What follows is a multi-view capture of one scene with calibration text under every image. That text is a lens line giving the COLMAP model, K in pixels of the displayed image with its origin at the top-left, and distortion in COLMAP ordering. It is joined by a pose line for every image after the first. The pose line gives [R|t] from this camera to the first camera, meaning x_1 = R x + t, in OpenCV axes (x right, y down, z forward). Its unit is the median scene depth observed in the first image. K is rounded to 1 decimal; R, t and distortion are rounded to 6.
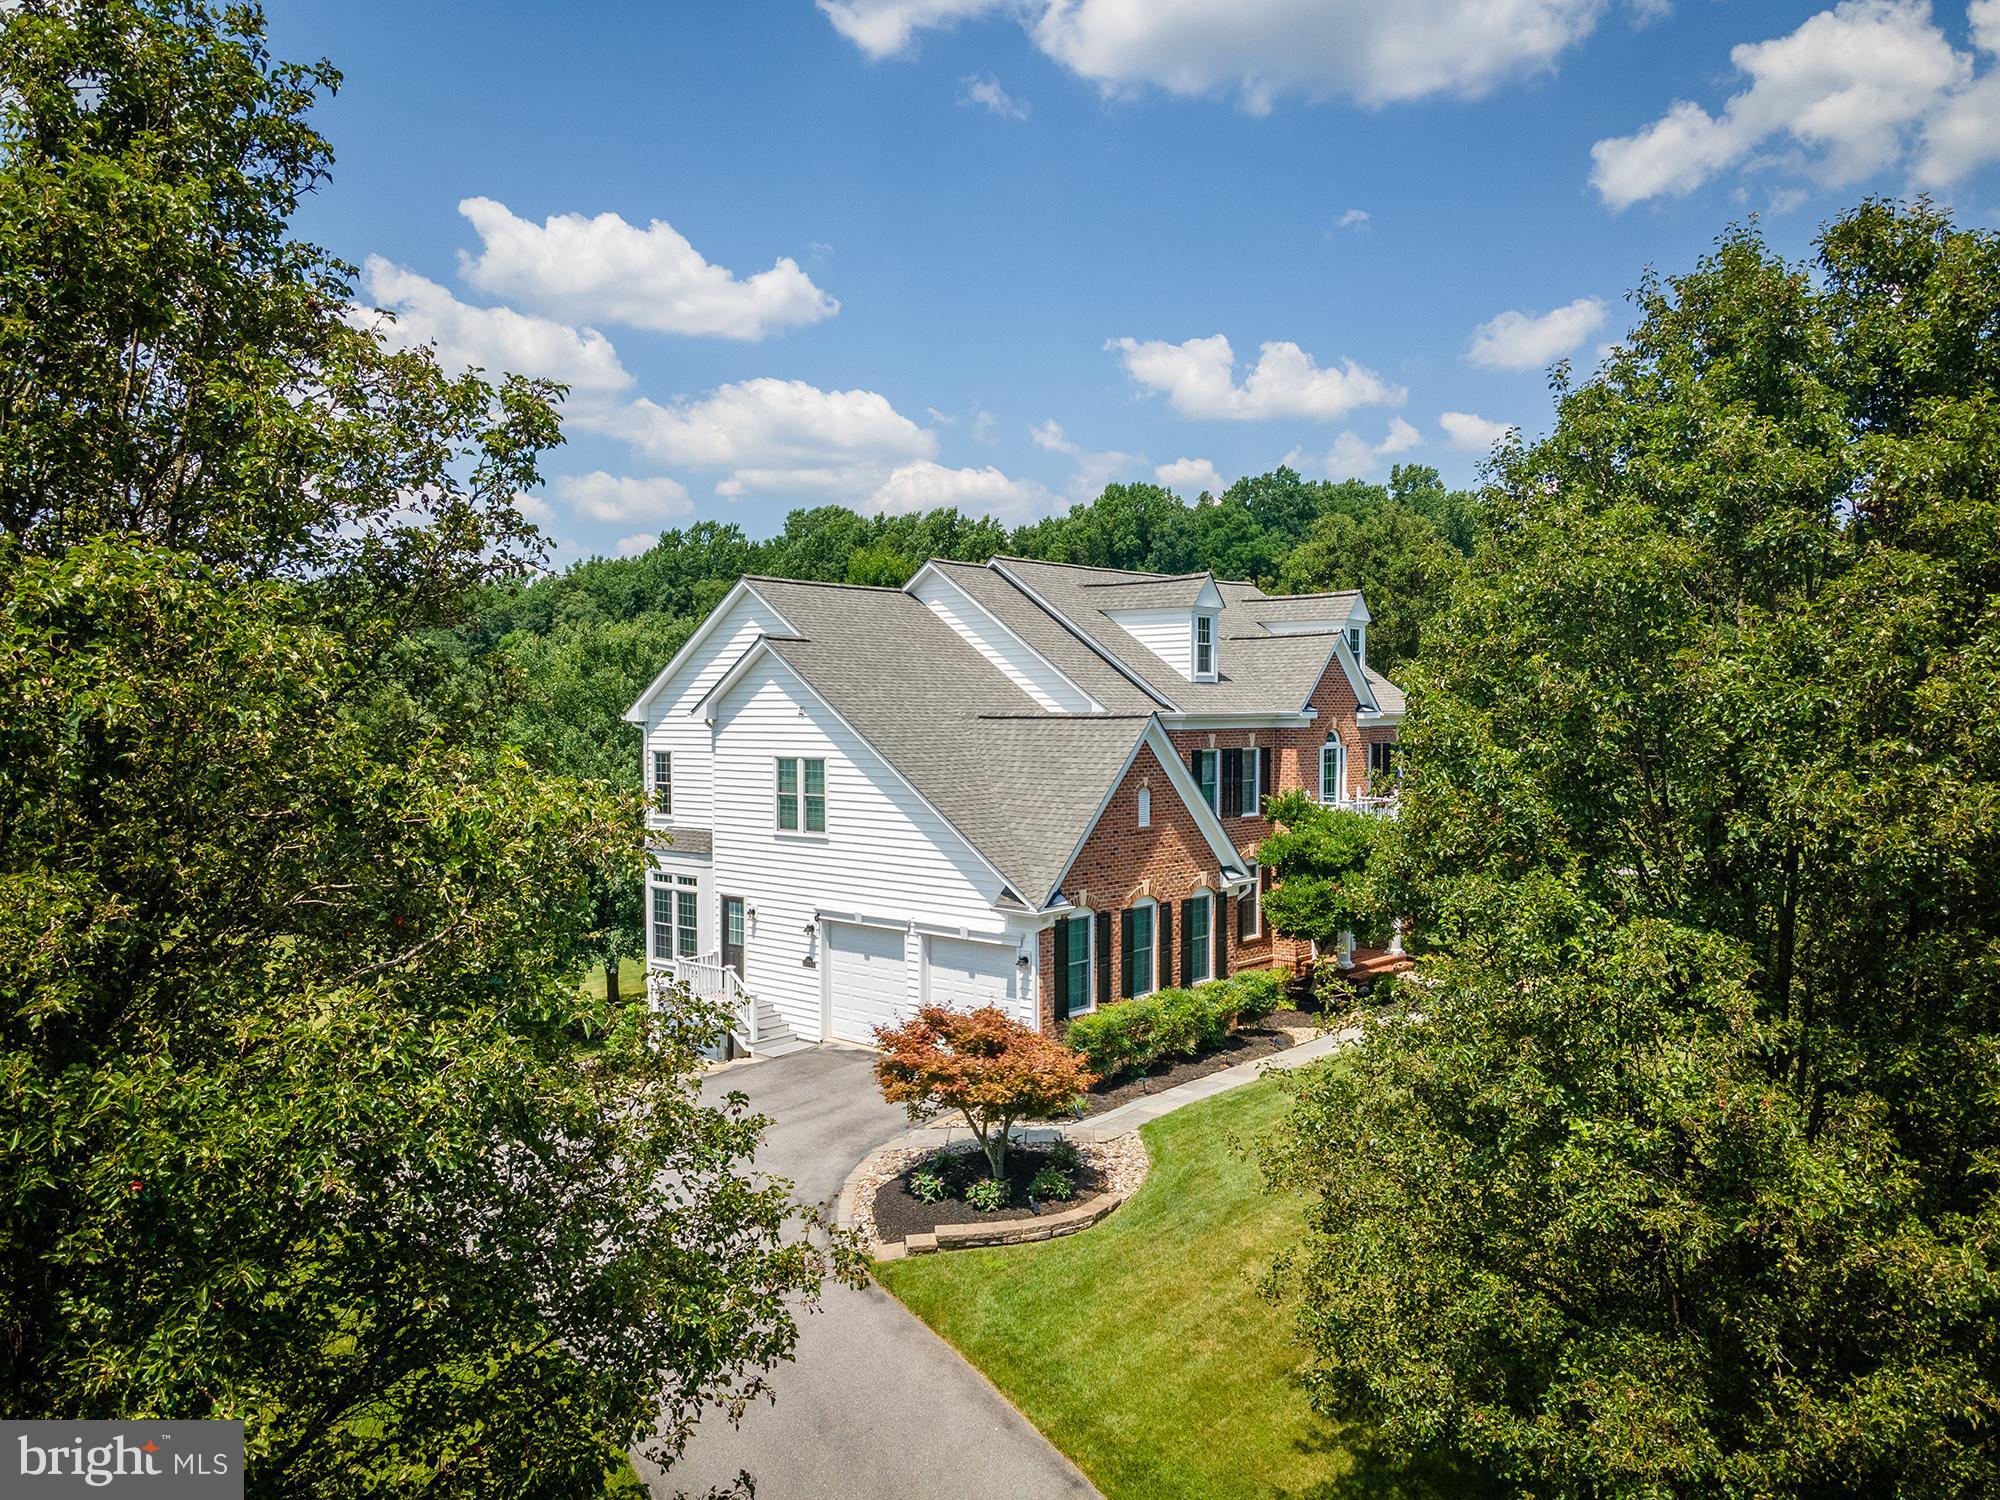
lens RADIAL K [[1399.3, 0, 1000.7], [0, 1399.3, 738.0], [0, 0, 1]] dist [0.026665, -0.002187]
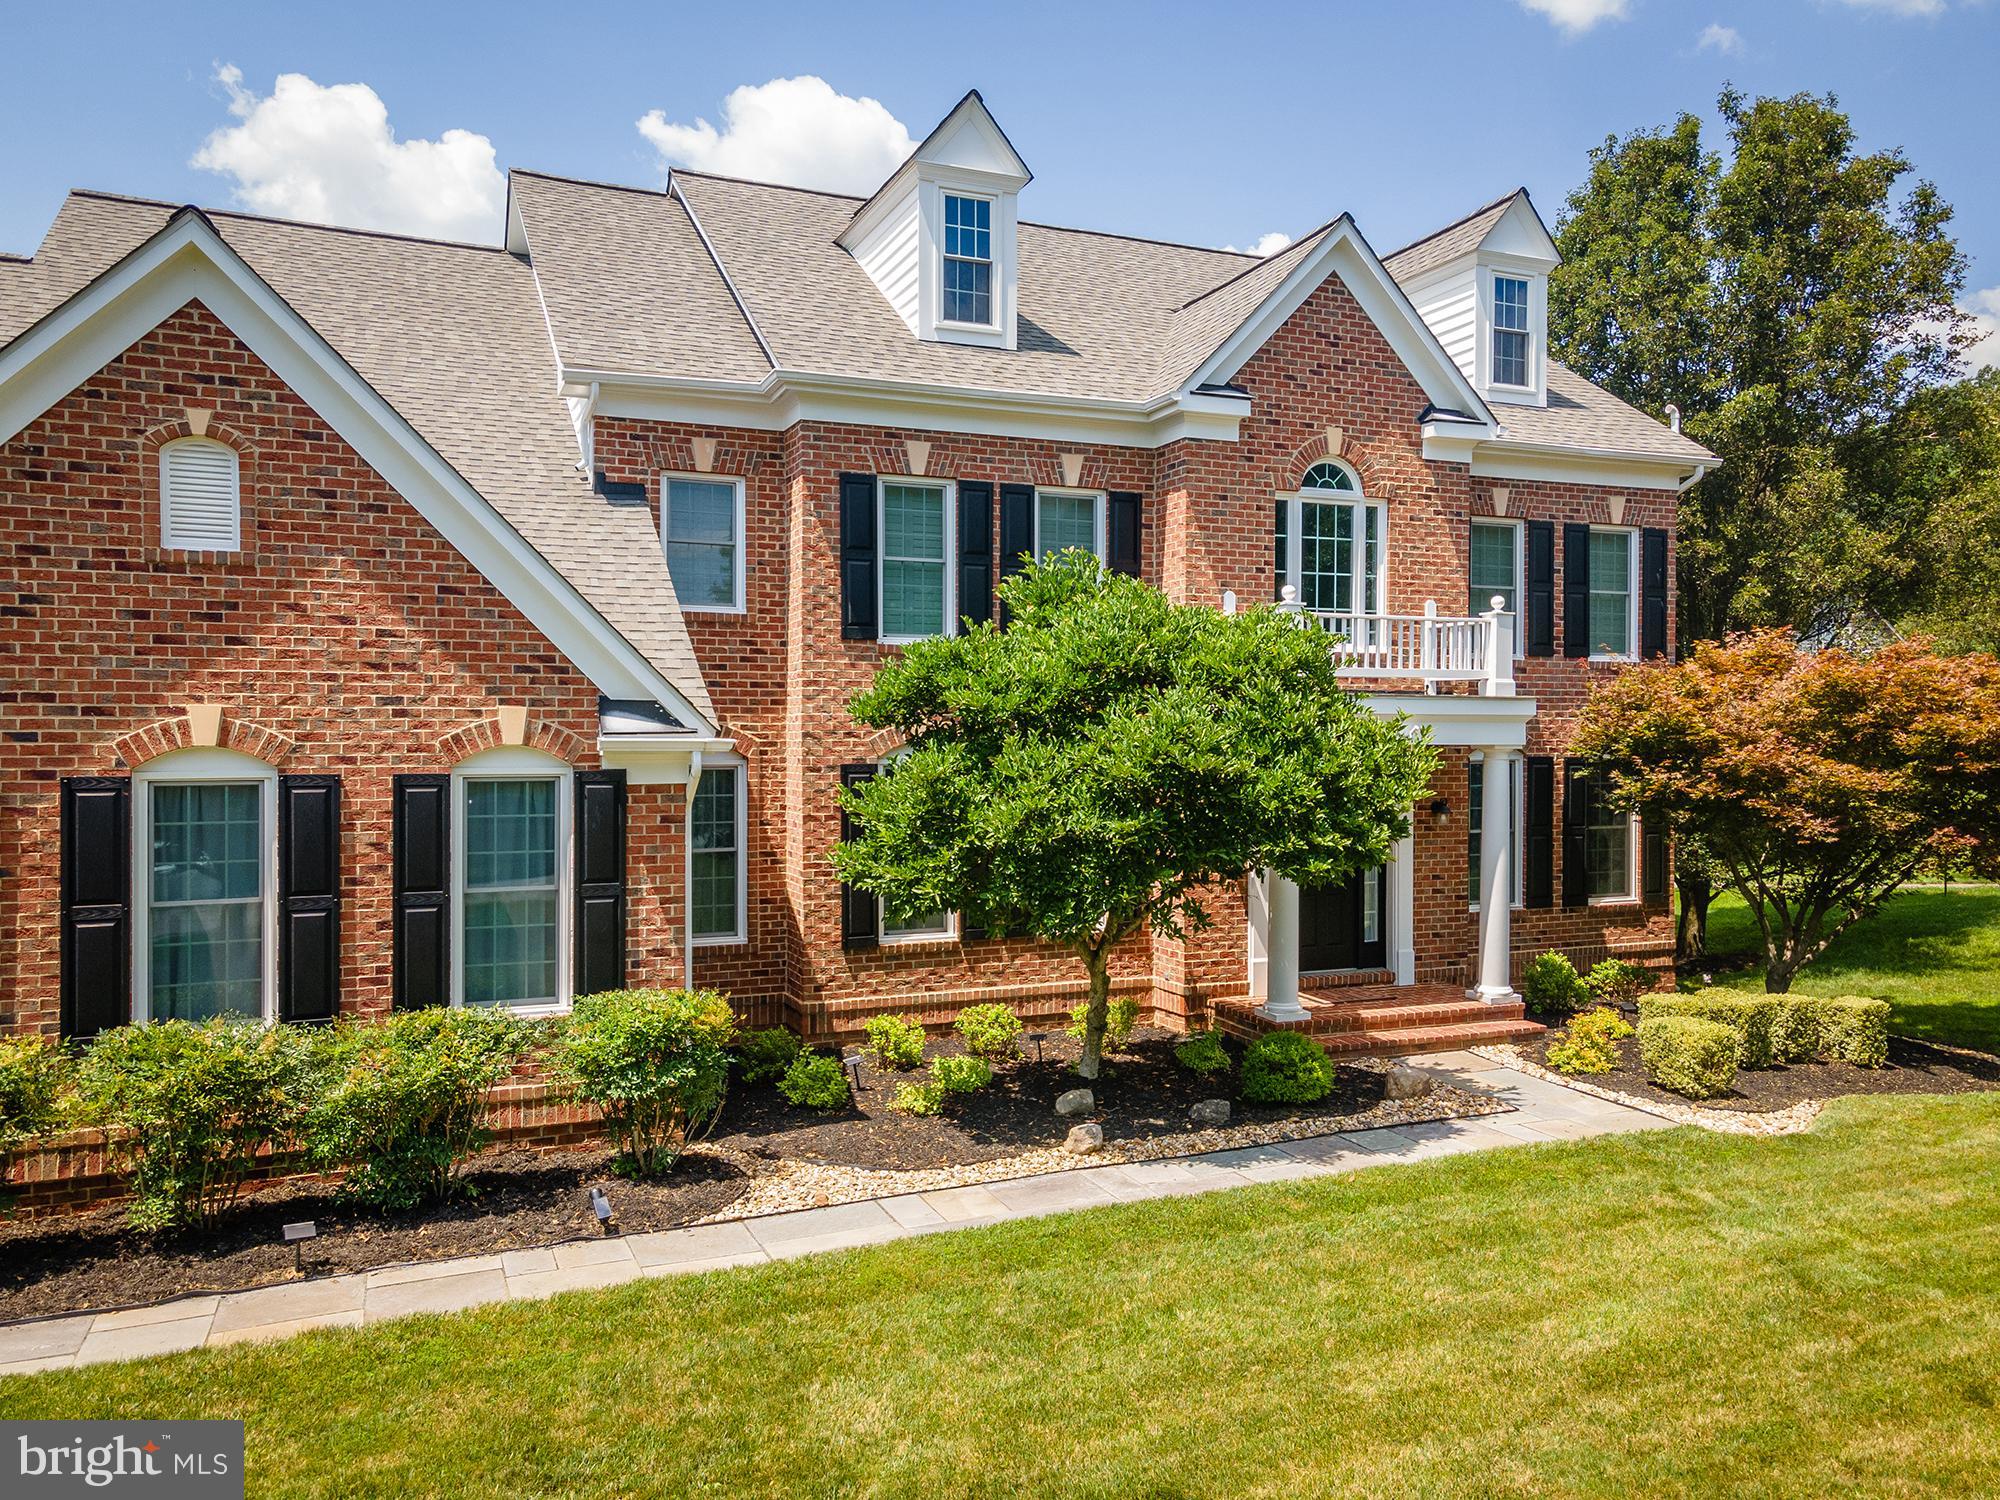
lens RADIAL K [[1399.3, 0, 984.4], [0, 1399.3, 743.5], [0, 0, 1]] dist [0.026665, -0.002187]
pose [[0.904253, 0.018866, -0.426580, 0.343007], [-0.016212, 0.999820, 0.009853, 0.082550], [0.426689, -0.001993, 0.904396, 0.602222]]
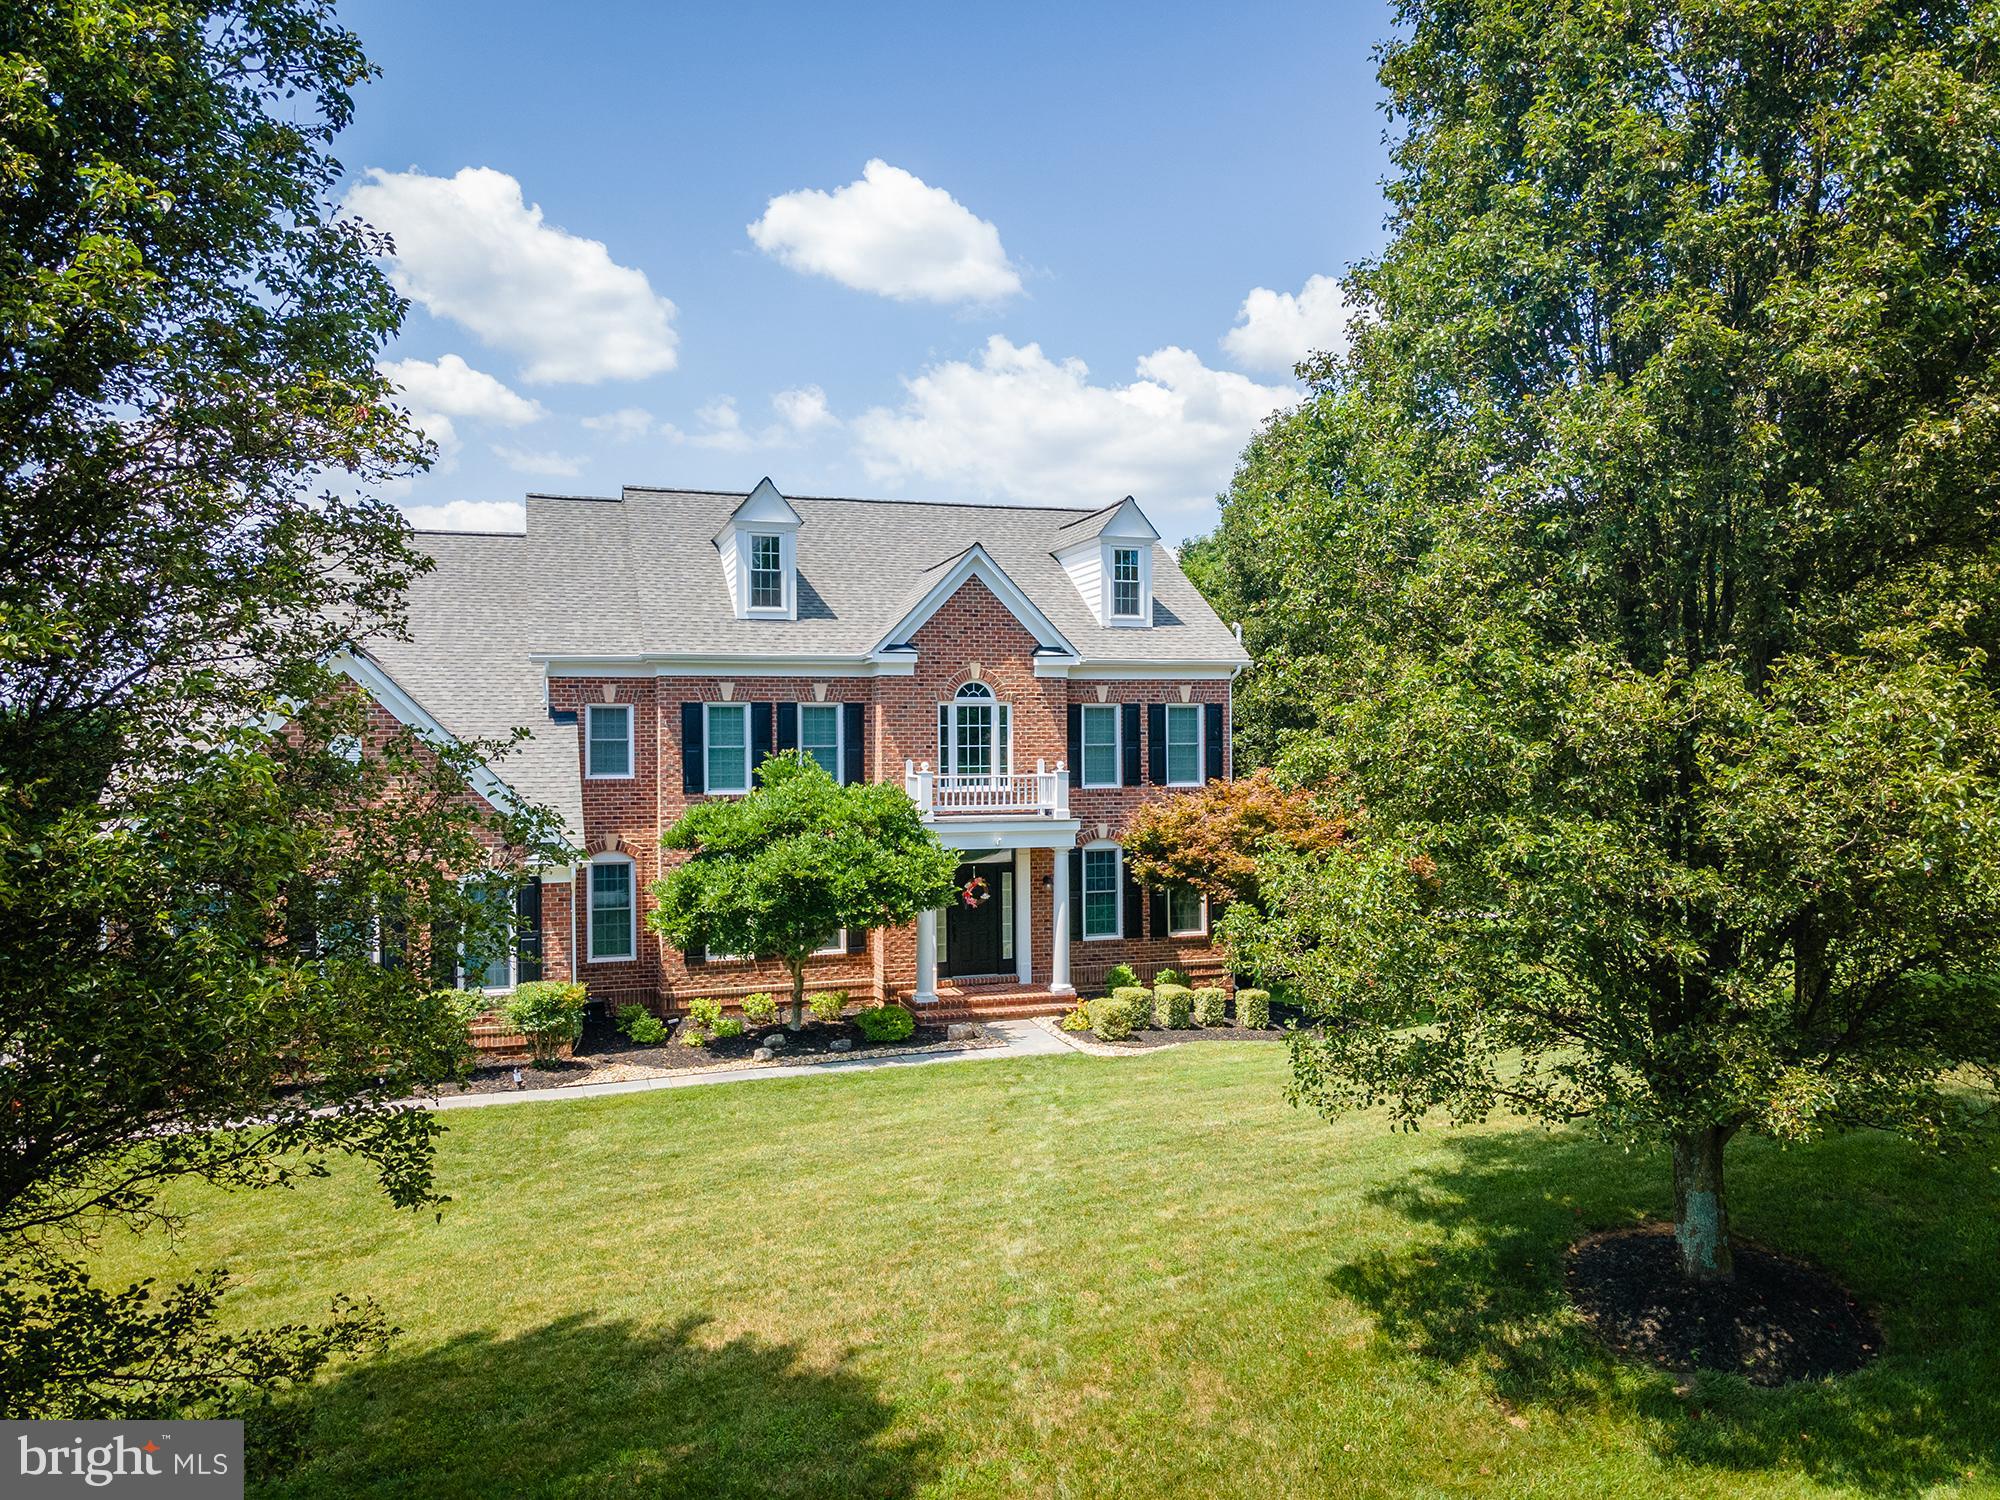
lens RADIAL K [[1399.3, 0, 1015.5], [0, 1399.3, 748.3], [0, 0, 1]] dist [0.026665, -0.002187]
pose [[0.872540, 0.005431, -0.488512, 0.650749], [-0.006141, 0.999981, 0.000149, 0.031532], [0.488504, 0.002870, 0.872557, 0.387489]]
